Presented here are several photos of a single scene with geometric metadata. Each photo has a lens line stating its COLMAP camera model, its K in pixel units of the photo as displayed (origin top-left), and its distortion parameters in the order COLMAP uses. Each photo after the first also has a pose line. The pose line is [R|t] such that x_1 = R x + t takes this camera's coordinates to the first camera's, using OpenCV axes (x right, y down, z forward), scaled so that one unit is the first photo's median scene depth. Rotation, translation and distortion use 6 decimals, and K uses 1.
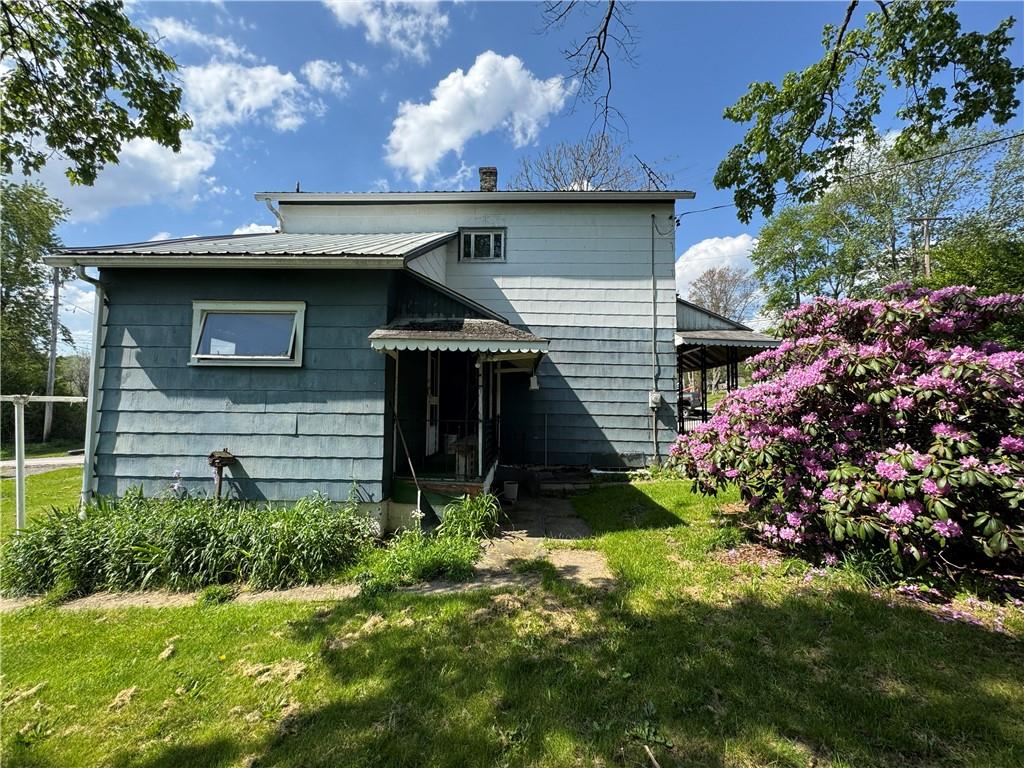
lens RADIAL K [[408.3, 0, 512.3], [0, 408.3, 385.2], [0, 0, 1]] dist [-0.004991, 0.001029]
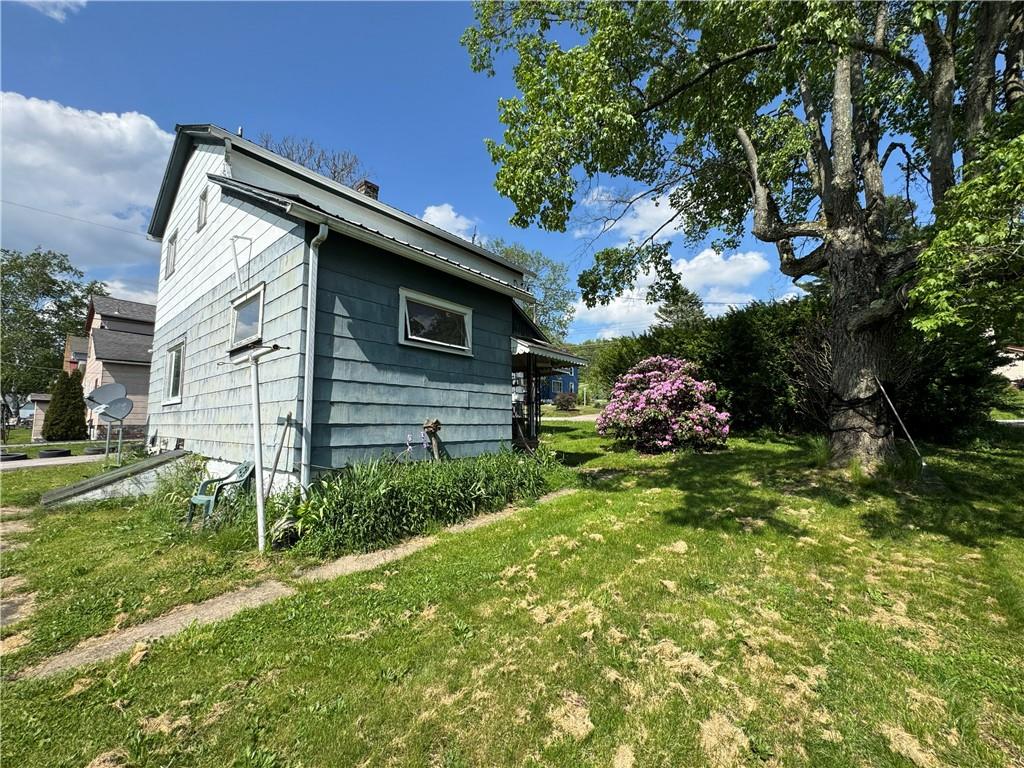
lens RADIAL K [[408.3, 0, 515.4], [0, 408.3, 383.4], [0, 0, 1]] dist [-0.004991, 0.001029]
pose [[0.627459, 0.067769, 0.775695, -1.452727], [-0.035679, 0.997661, -0.058301, 0.113727], [-0.777832, 0.008906, 0.628409, 0.050314]]
